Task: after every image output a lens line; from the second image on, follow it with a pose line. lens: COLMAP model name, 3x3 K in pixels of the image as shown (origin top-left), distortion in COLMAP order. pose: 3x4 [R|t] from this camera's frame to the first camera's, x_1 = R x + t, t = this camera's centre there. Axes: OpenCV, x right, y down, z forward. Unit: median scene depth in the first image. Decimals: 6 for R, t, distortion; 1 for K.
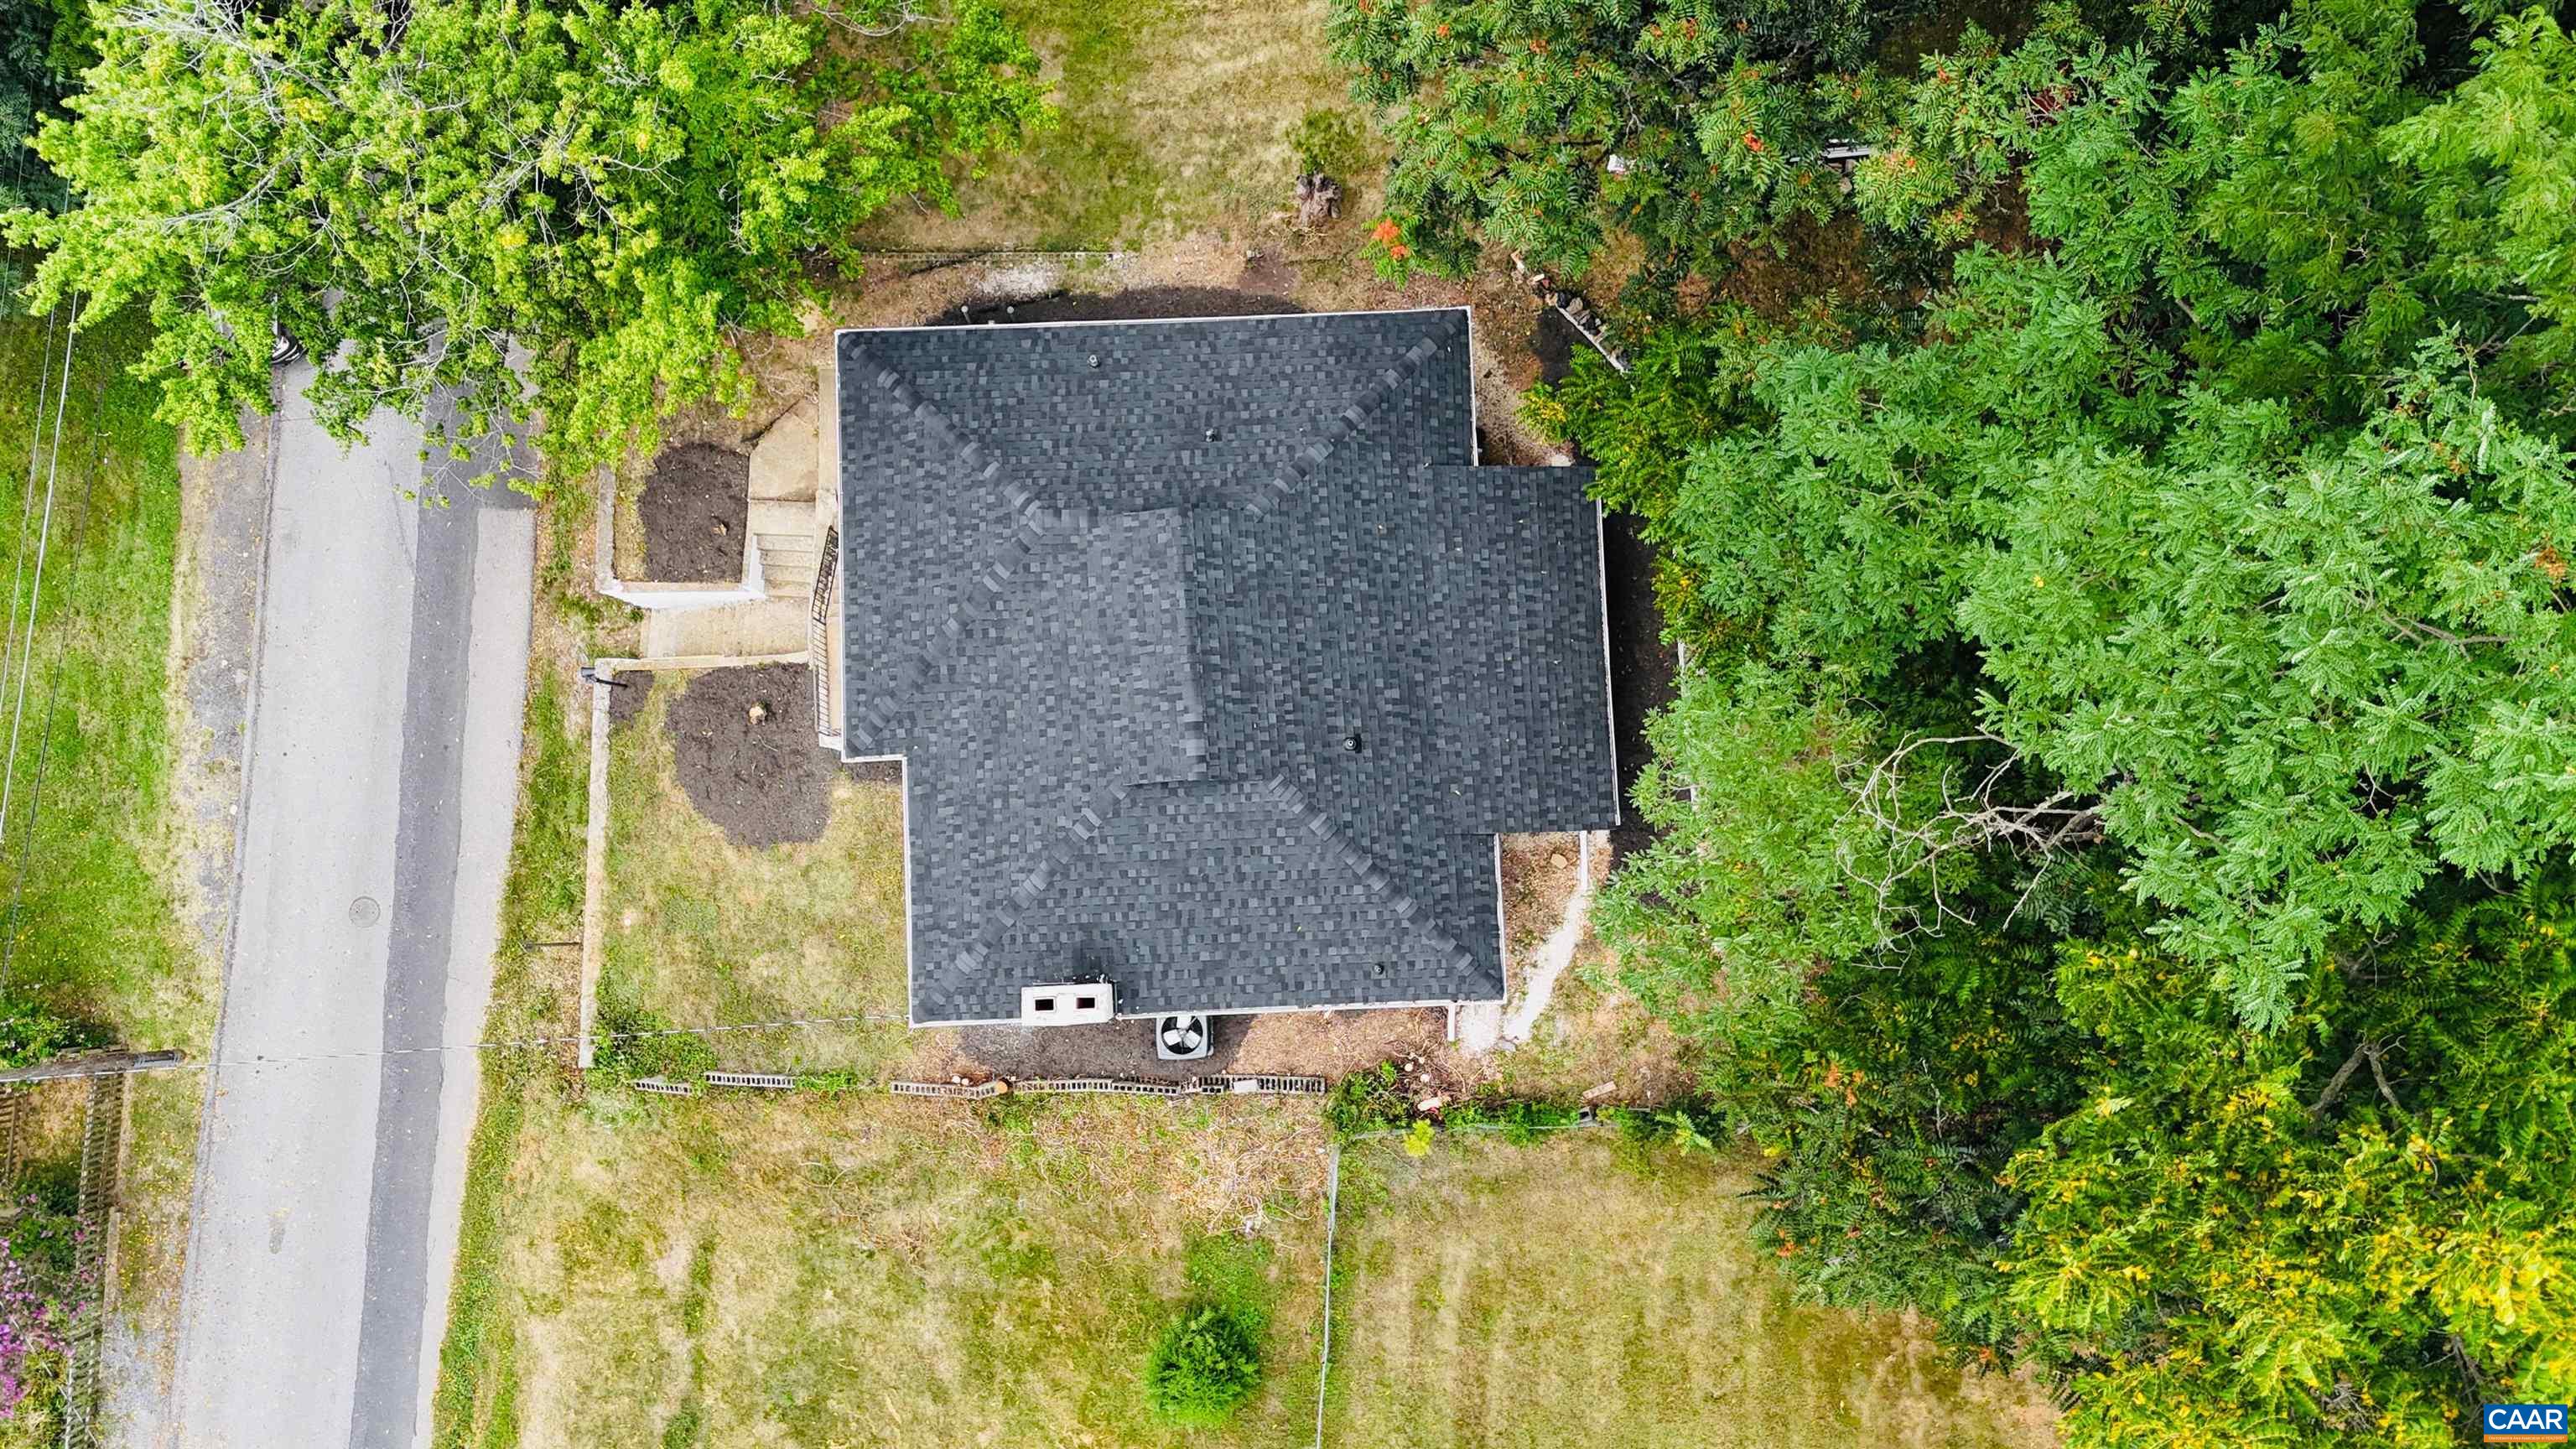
lens RADIAL K [[1903.0, 0, 1298.4], [0, 1903.0, 719.5], [0, 0, 1]] dist [0.059307, -0.055568]
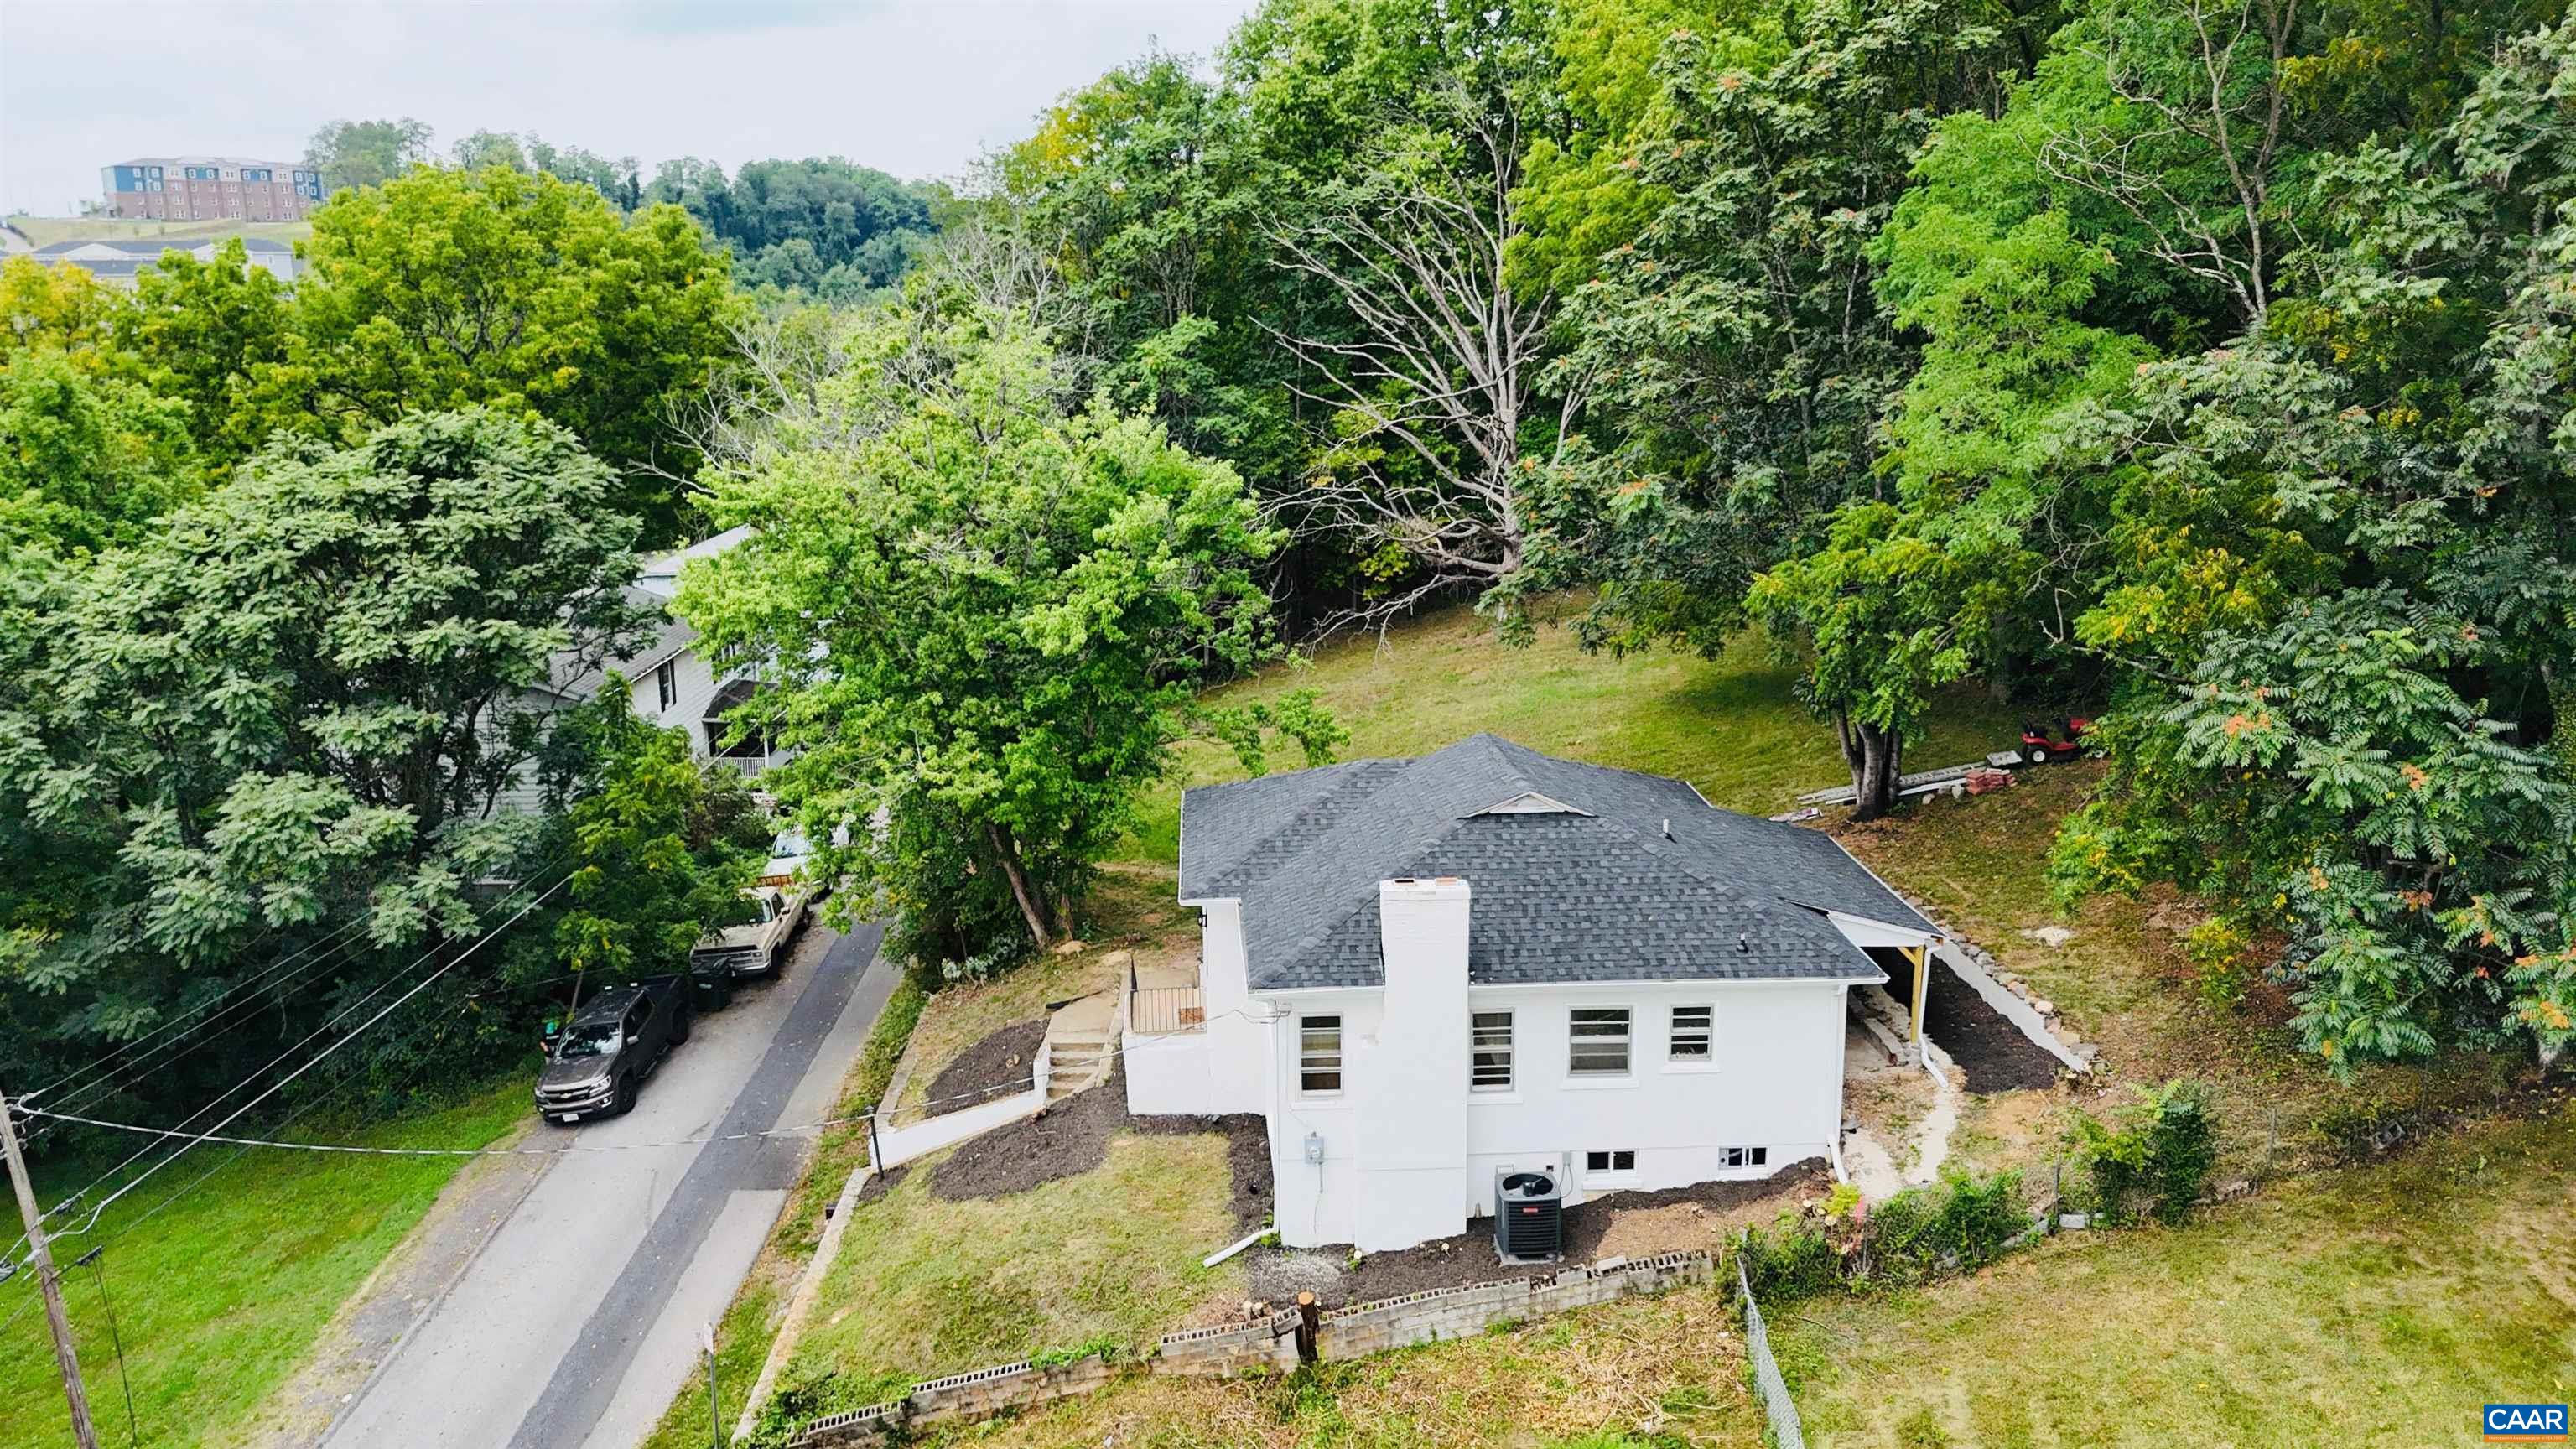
lens RADIAL K [[1946.9, 0, 1298.2], [0, 1946.9, 724.1], [0, 0, 1]] dist [0.027809, -0.002281]
pose [[0.999797, -0.011855, 0.016313, -0.191043], [0.019167, 0.307285, -0.951424, 1.005514], [0.006266, 0.951544, 0.307450, 0.592153]]
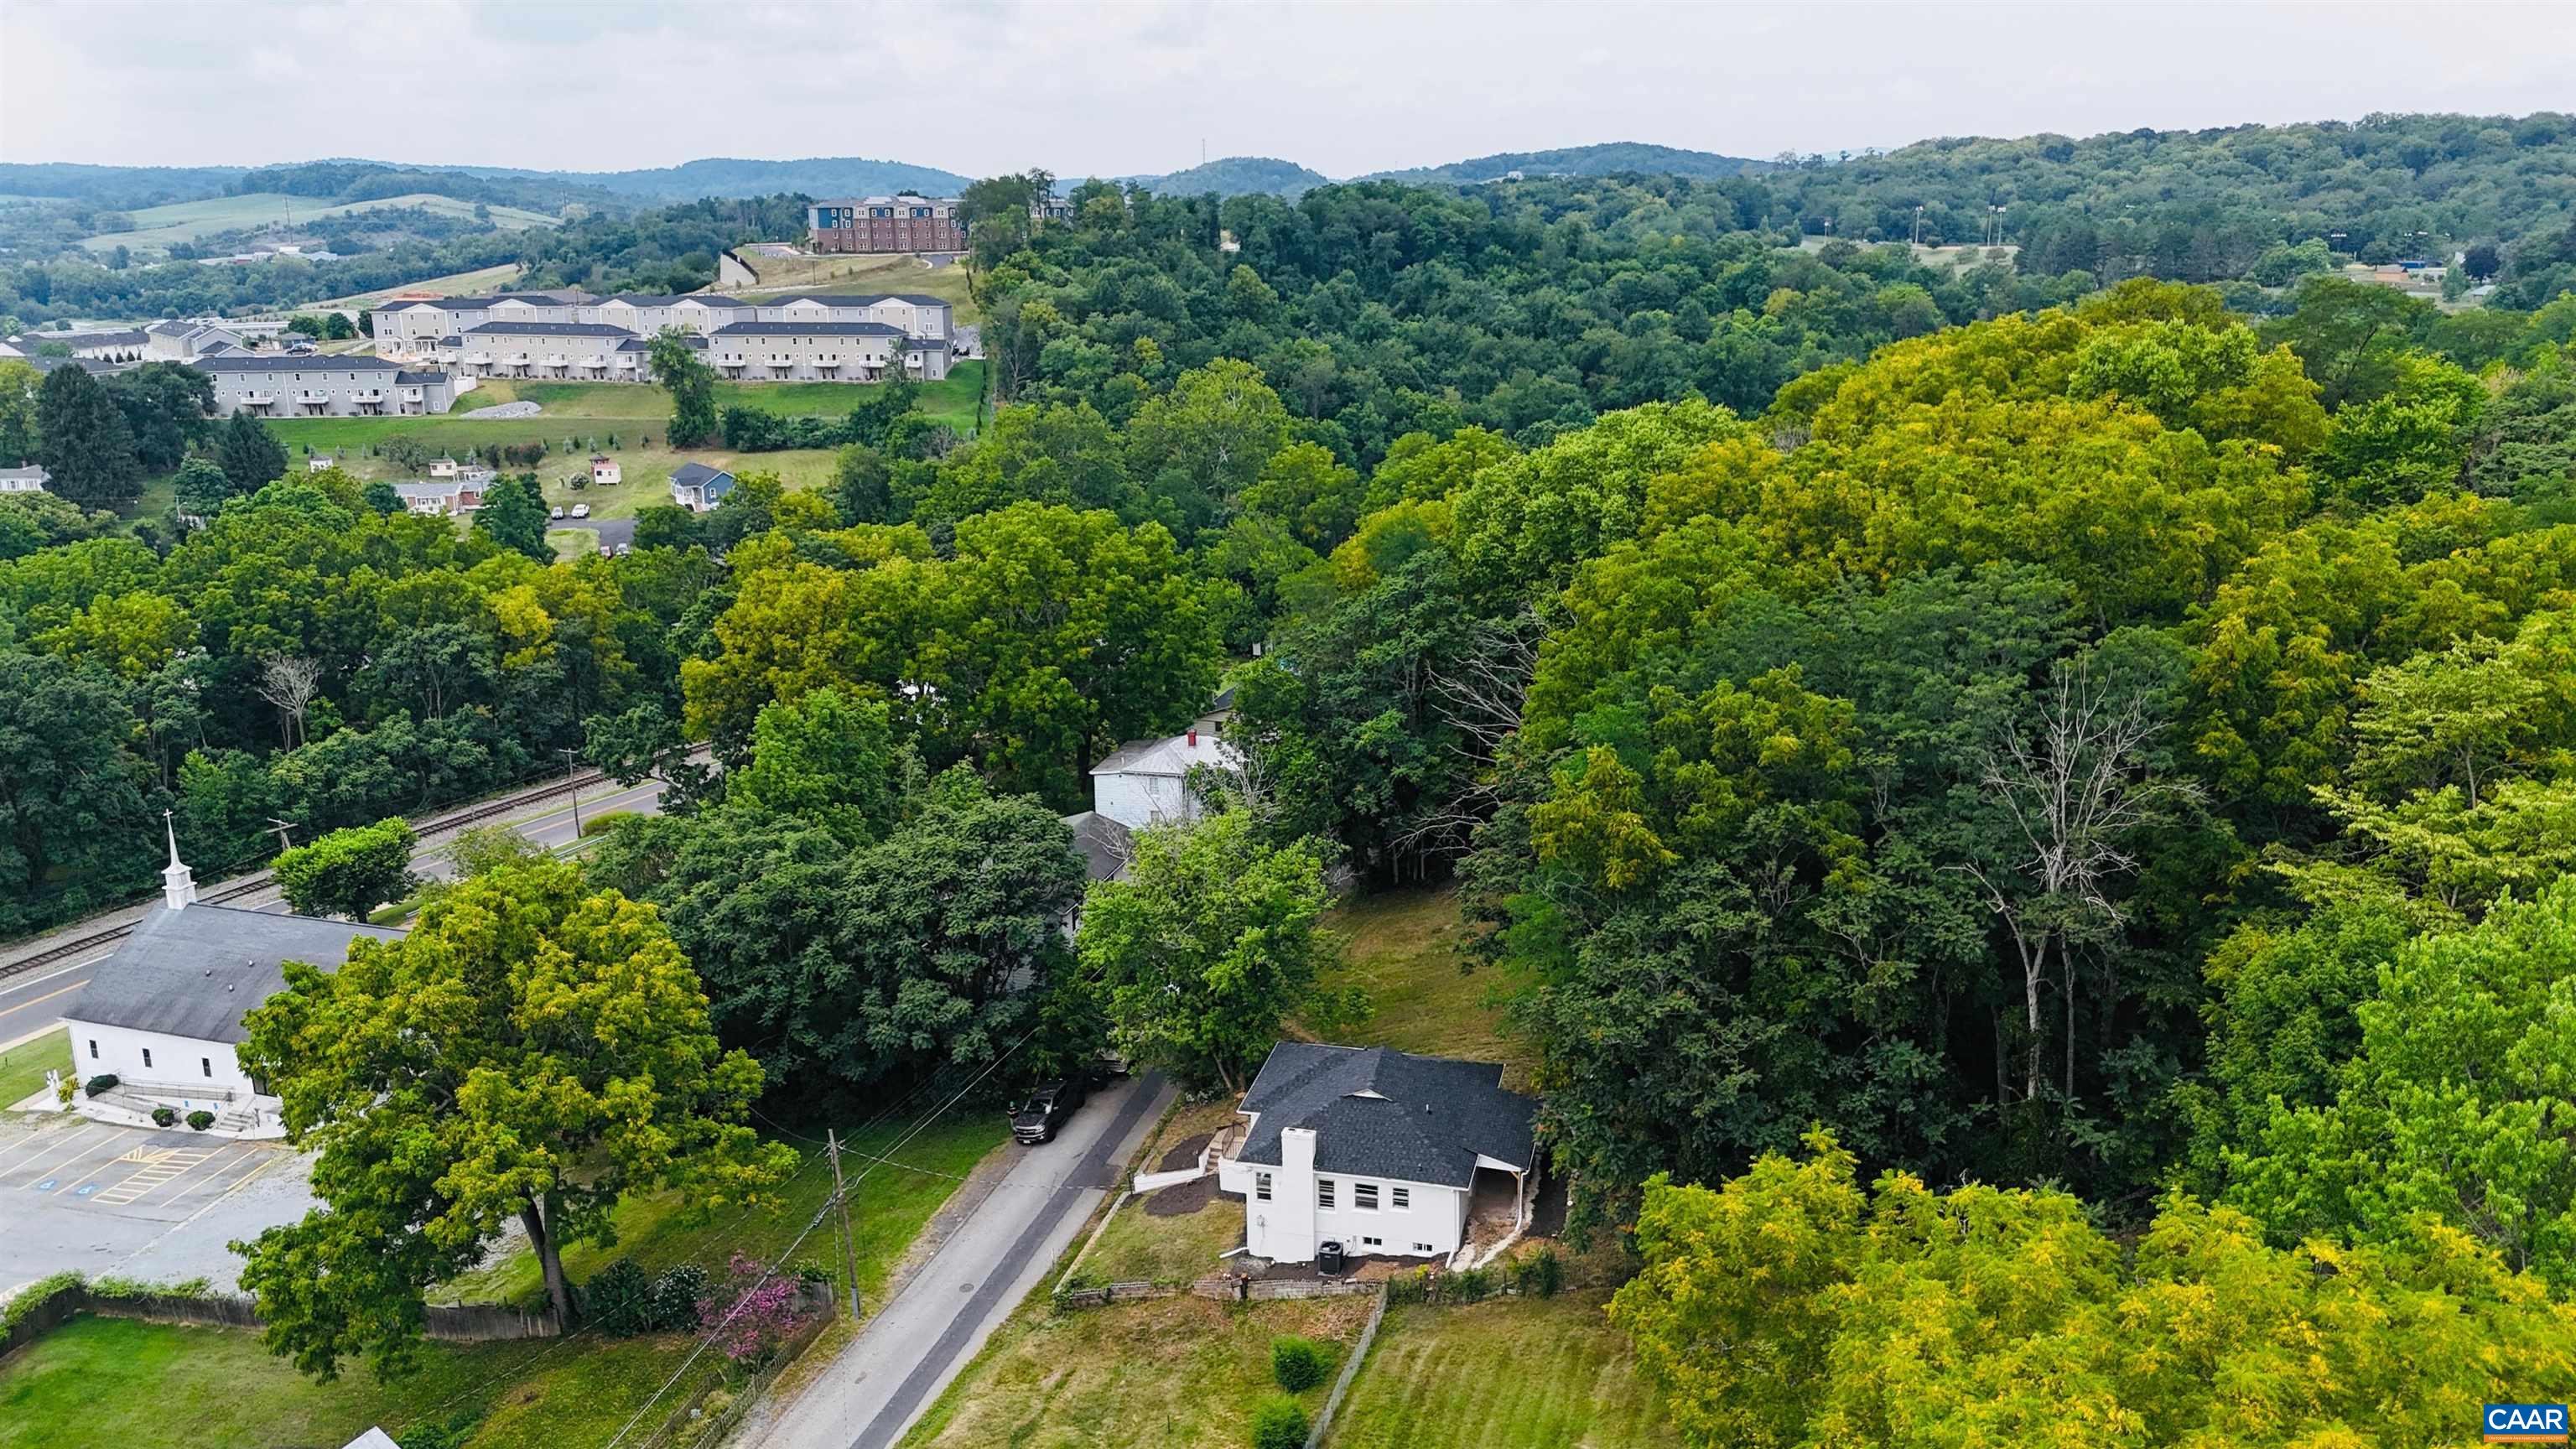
lens RADIAL K [[1903.0, 0, 1298.4], [0, 1903.0, 719.5], [0, 0, 1]] dist [0.059307, -0.055568]
pose [[0.964093, 0.063678, -0.257818, 0.491527], [-0.264053, 0.333320, -0.905082, 2.219072], [0.028302, 0.940661, 0.338166, -0.397997]]
